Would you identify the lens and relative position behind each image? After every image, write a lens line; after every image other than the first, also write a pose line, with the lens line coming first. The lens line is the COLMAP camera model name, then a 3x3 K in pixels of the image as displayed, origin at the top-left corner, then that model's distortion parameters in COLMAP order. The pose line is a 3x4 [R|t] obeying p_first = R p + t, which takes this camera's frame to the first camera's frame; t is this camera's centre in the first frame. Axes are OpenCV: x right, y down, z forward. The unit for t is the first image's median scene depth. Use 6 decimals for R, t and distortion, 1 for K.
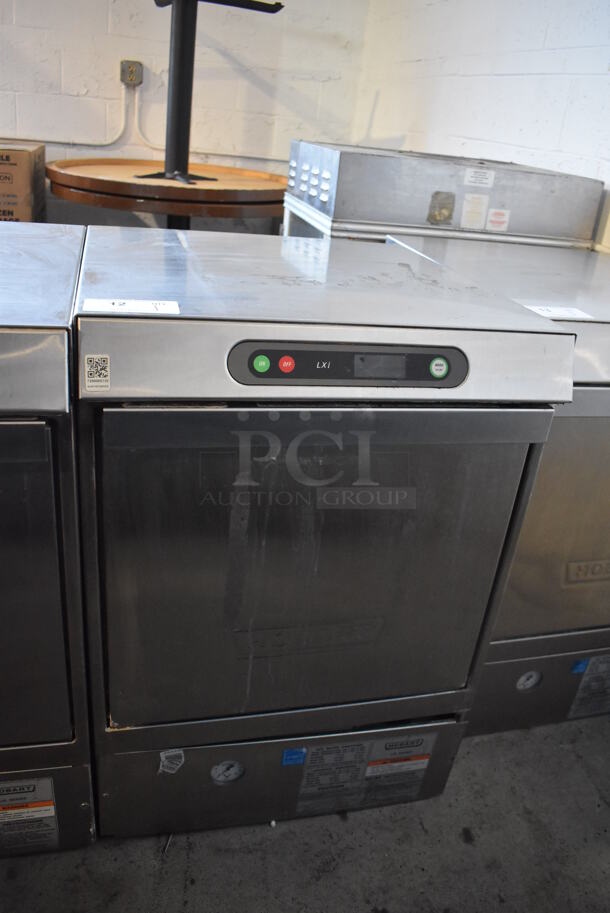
lens RADIAL K [[719.8, 0, 305.0], [0, 719.8, 456.5], [0, 0, 1]] dist [-0.101704, 0.012638]
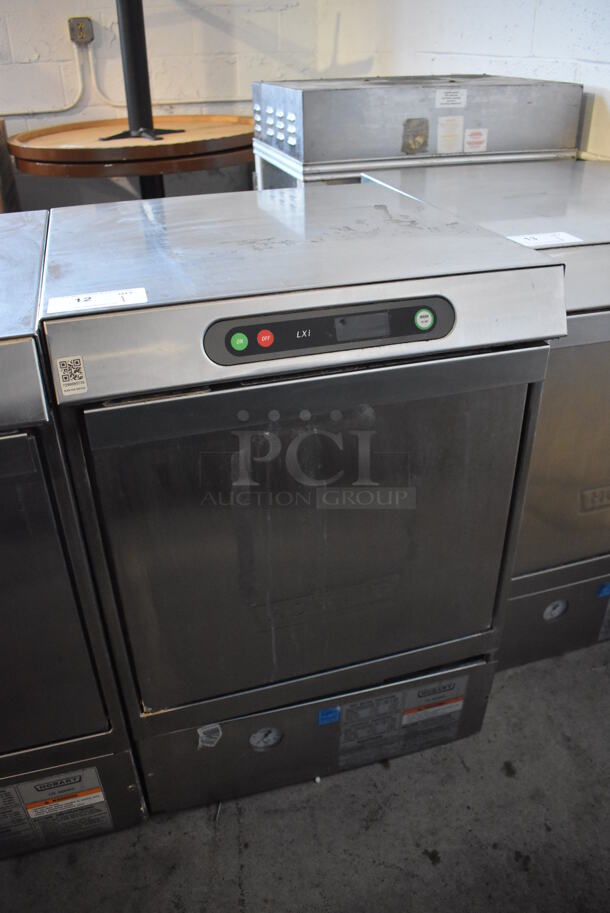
lens RADIAL K [[718.9, 0, 305.3], [0, 718.9, 460.1], [0, 0, 1]] dist [-0.103186, 0.014223]
pose [[0.991751, -0.125188, -0.027518, 0.023549], [0.127204, 0.987676, 0.091183, -0.033512], [0.015764, -0.093932, 0.995454, 0.020374]]
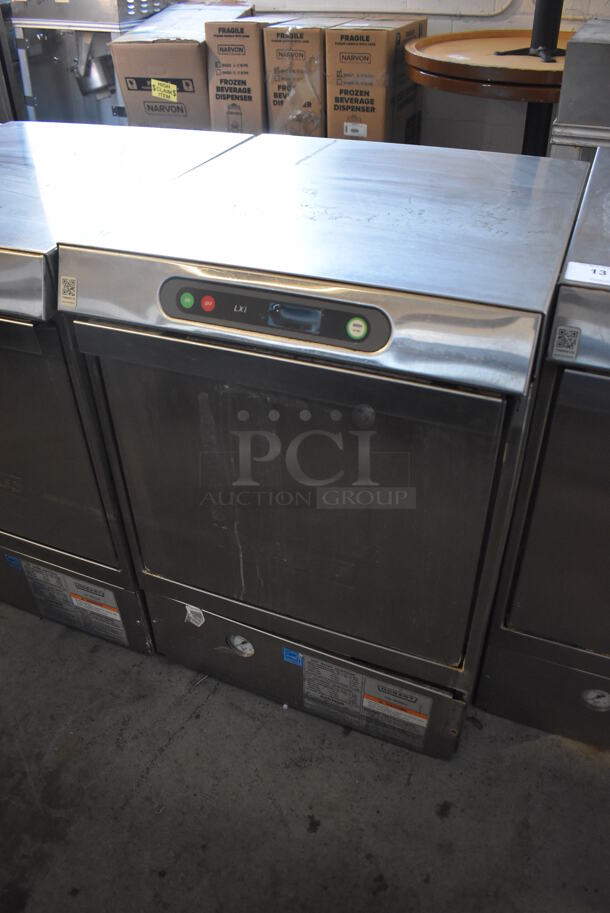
lens RADIAL K [[719.8, 0, 305.0], [0, 719.8, 456.5], [0, 0, 1]] dist [-0.101704, 0.012638]
pose [[0.784564, 0.265447, -0.560355, 0.514257], [-0.160684, 0.959896, 0.229738, -0.123590], [0.598866, -0.090204, 0.795753, 0.157852]]
